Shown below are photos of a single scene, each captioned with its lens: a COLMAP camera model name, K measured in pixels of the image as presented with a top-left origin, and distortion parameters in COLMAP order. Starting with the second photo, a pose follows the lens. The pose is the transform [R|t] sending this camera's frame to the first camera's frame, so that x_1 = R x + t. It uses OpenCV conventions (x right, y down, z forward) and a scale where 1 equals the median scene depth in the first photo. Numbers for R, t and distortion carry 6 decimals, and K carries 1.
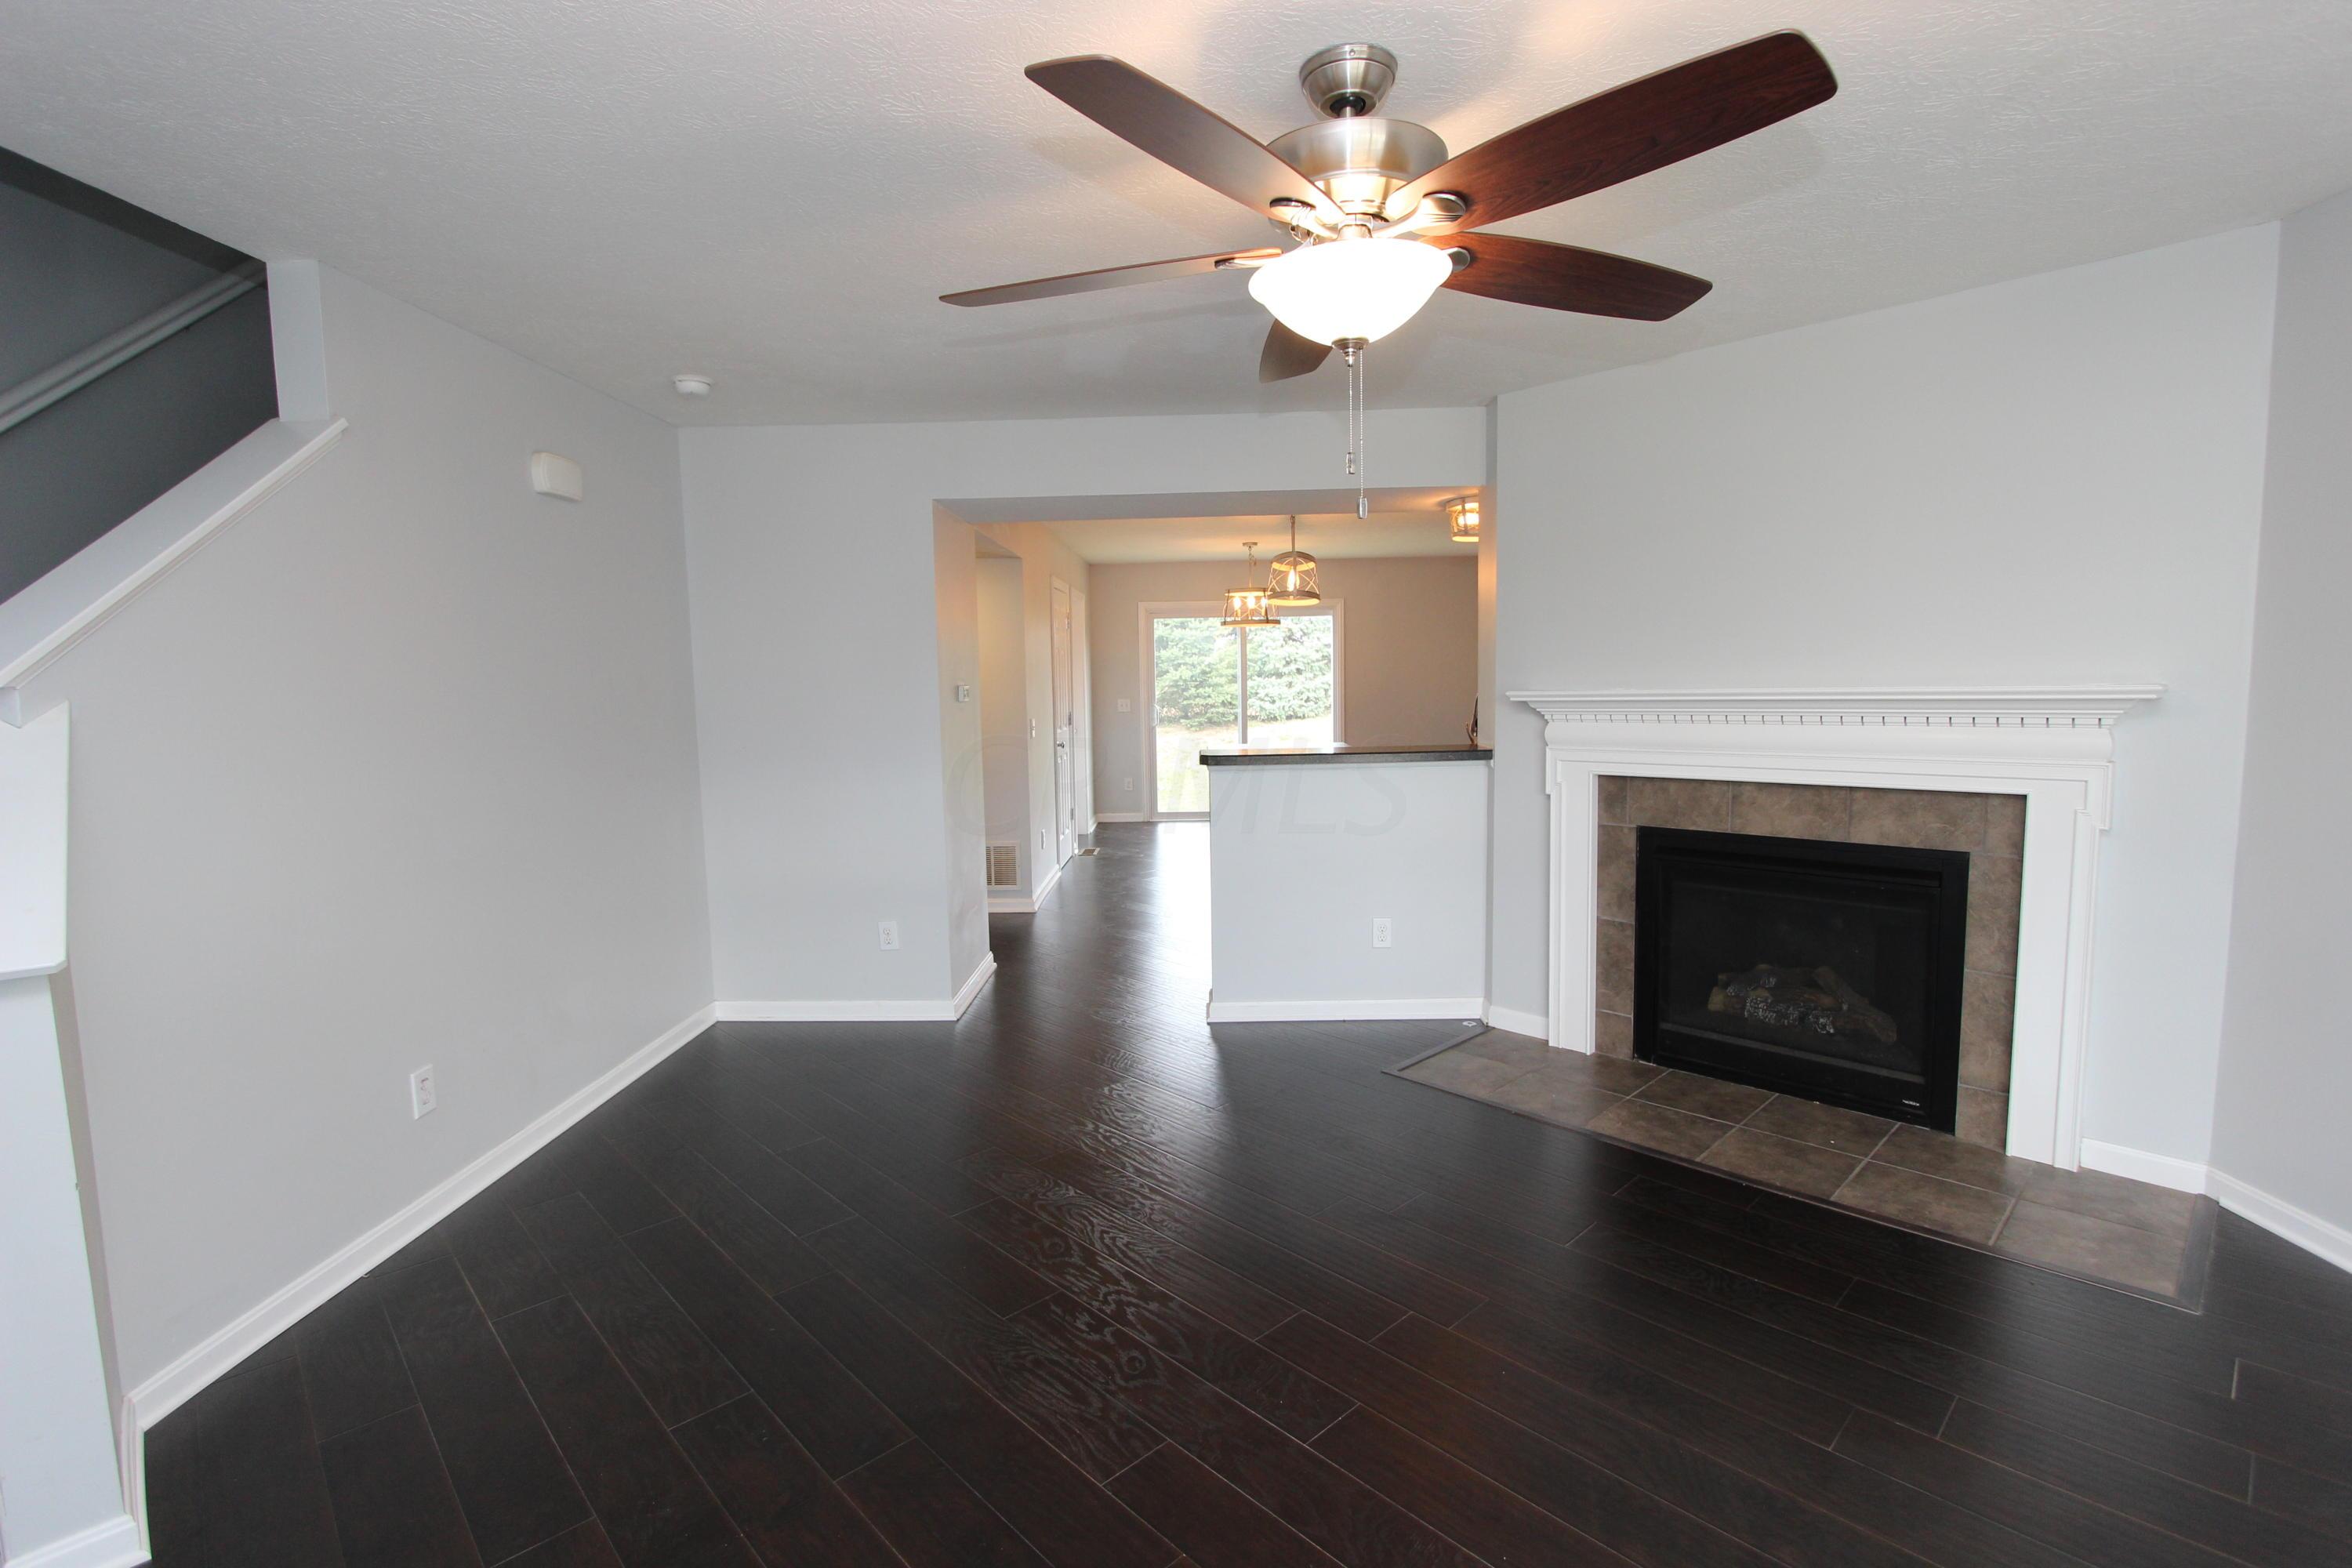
lens RADIAL K [[1088.2, 0, 1176.9], [0, 1088.2, 778.6], [0, 0, 1]] dist [-0.014454, 0.000053]
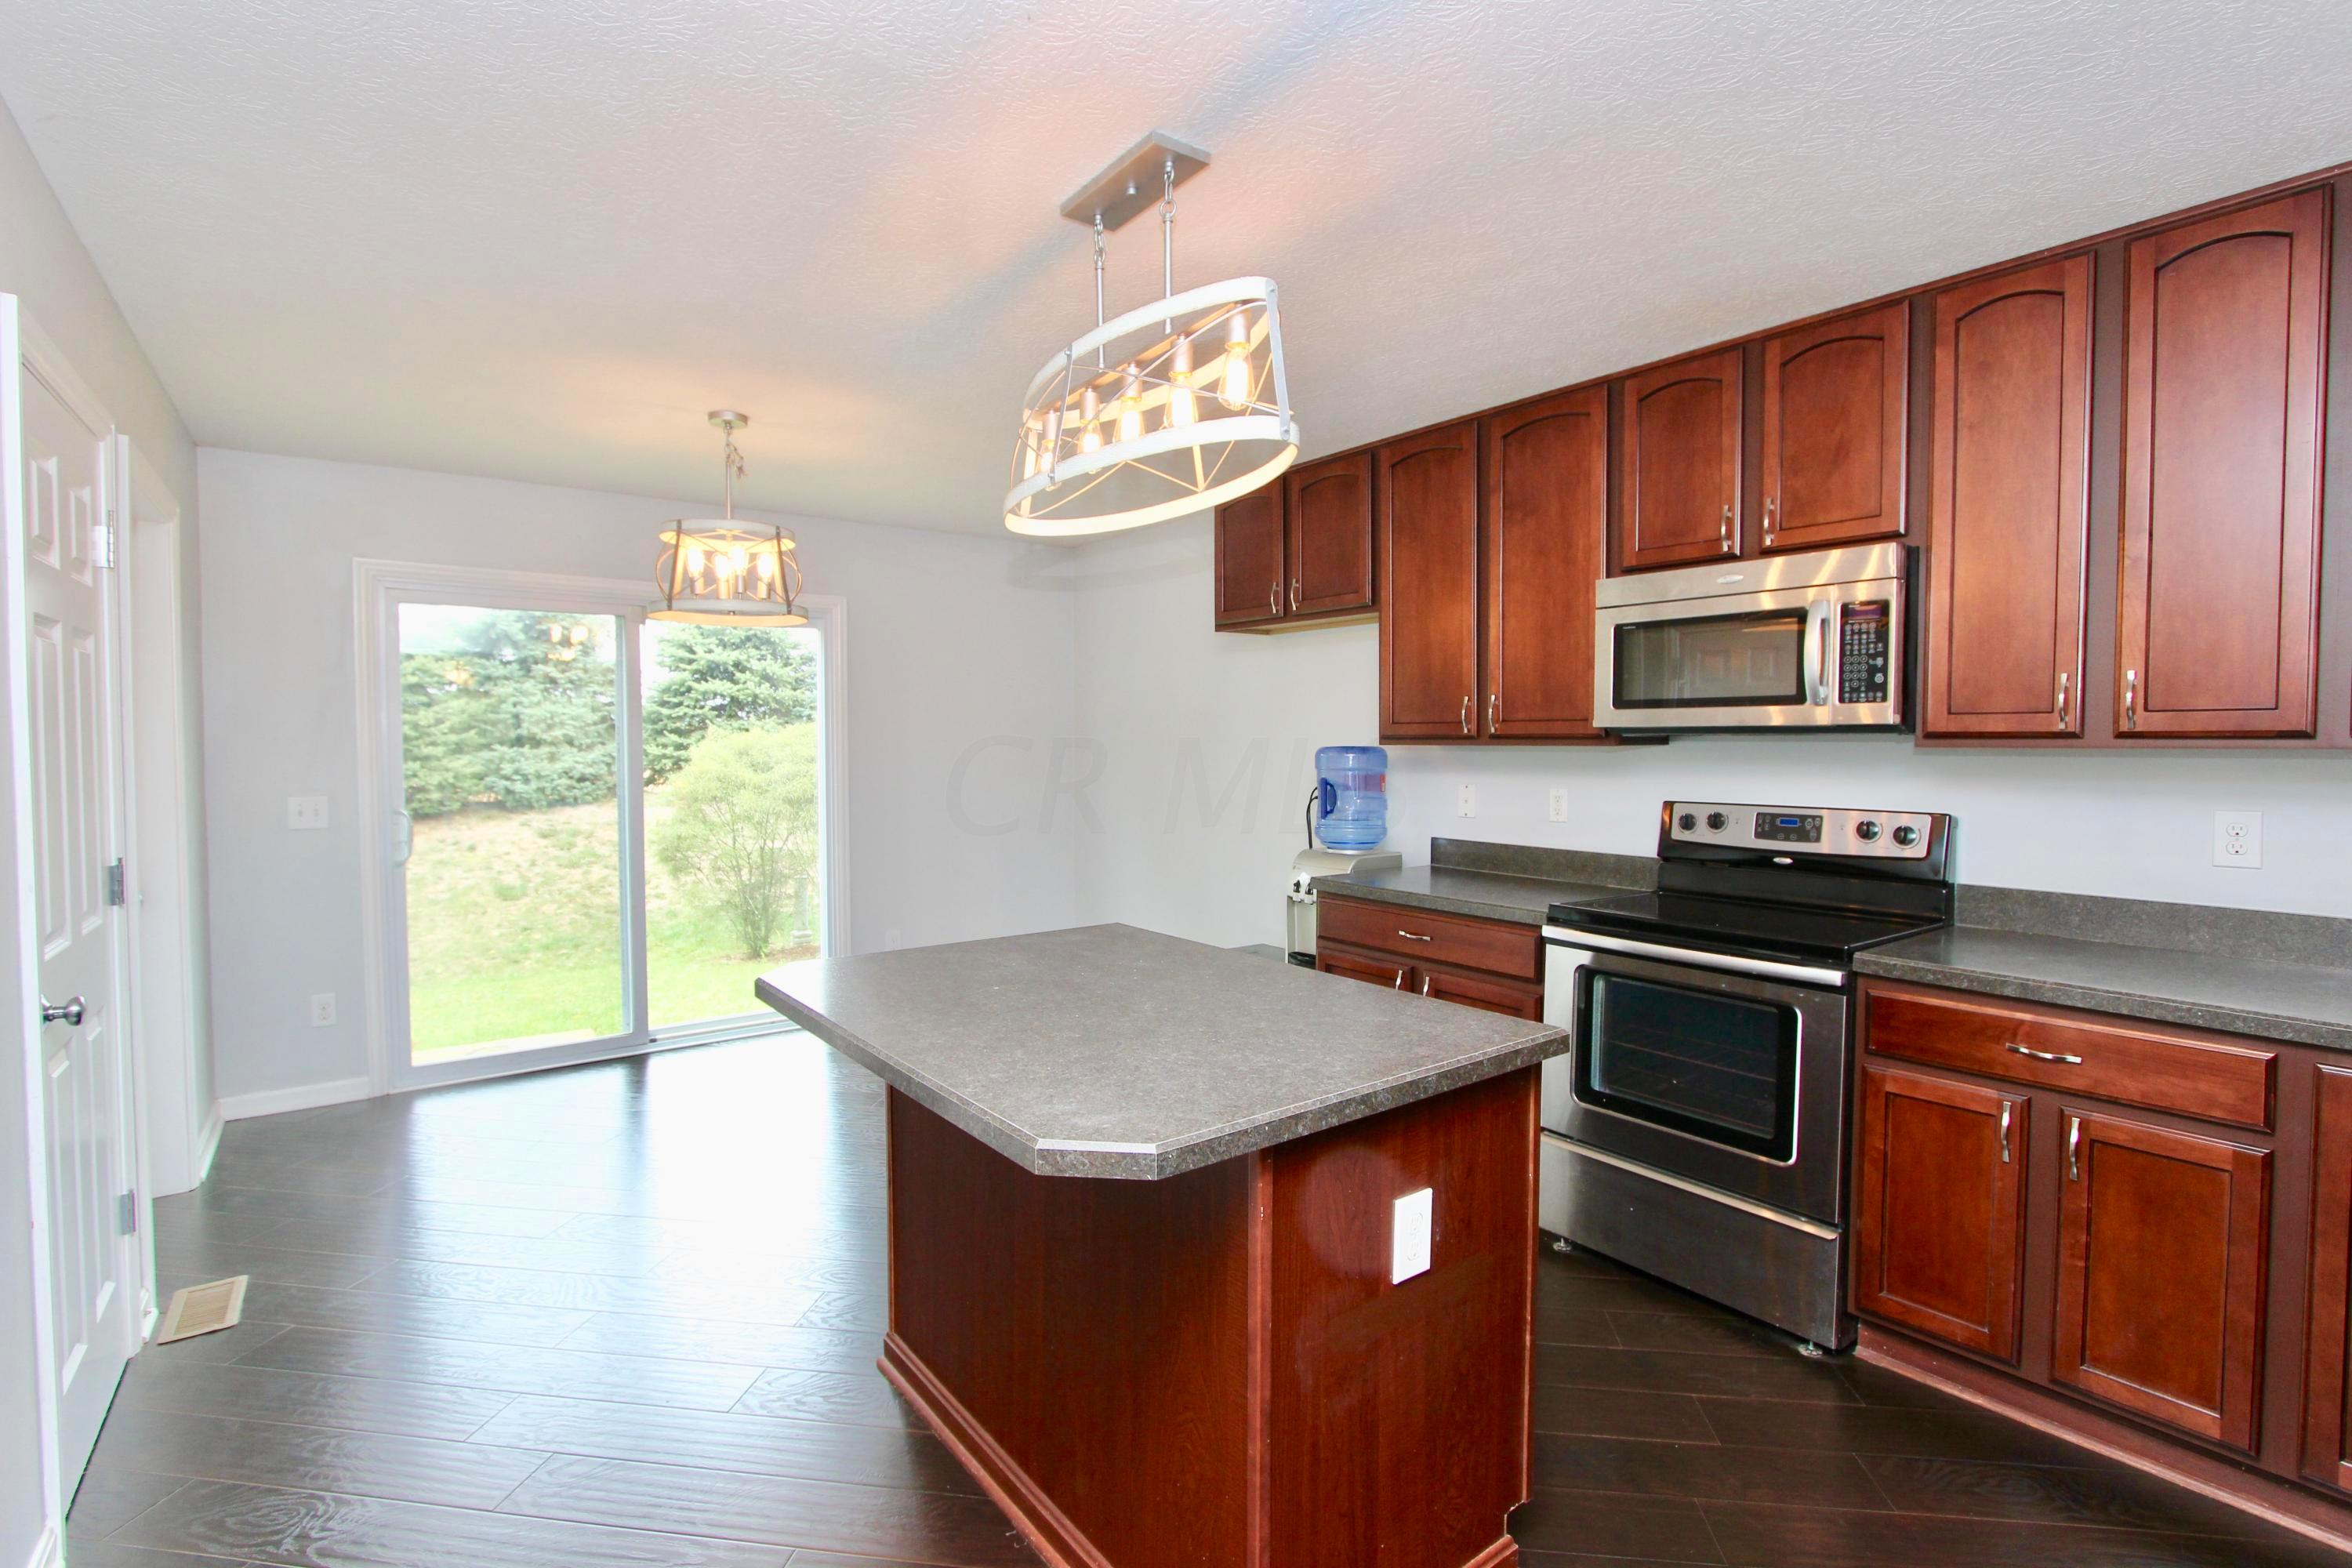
lens RADIAL K [[1087.8, 0, 1176.0], [0, 1087.8, 784.0], [0, 0, 1]] dist [-0.014718, 0.000019]
pose [[0.781241, -0.009038, 0.624165, -0.131121], [0.047427, 0.997865, -0.044912, -0.126489], [-0.622426, 0.064689, 0.780001, 1.387559]]
